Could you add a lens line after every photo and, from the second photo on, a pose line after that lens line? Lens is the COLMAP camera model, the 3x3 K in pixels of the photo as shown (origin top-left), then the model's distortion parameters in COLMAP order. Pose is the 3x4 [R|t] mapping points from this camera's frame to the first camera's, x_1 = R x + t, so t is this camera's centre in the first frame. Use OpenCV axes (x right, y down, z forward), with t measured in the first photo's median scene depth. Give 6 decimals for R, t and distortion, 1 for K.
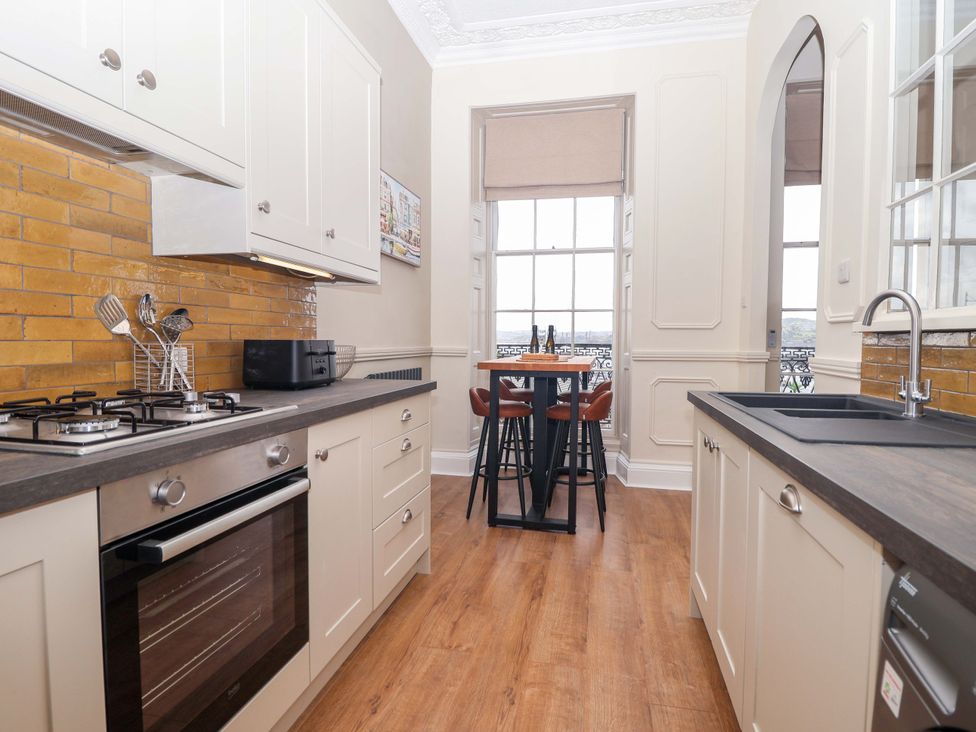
lens RADIAL K [[503.0, 0, 489.4], [0, 503.0, 361.4], [0, 0, 1]] dist [-0.018811, -0.001053]
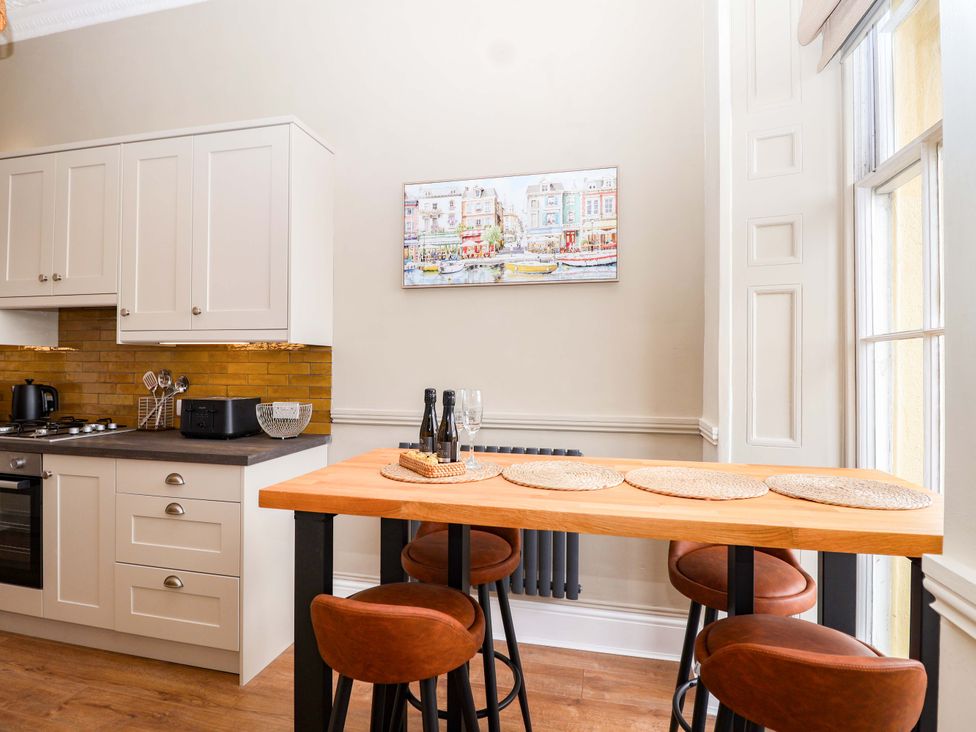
lens RADIAL K [[503.0, 0, 489.7], [0, 503.0, 366.1], [0, 0, 1]] dist [-0.018811, -0.001053]
pose [[0.010072, -0.008165, -0.999916, 0.900145], [-0.050012, 0.998711, -0.008659, -0.153232], [0.998698, 0.050095, 0.009651, 1.732991]]
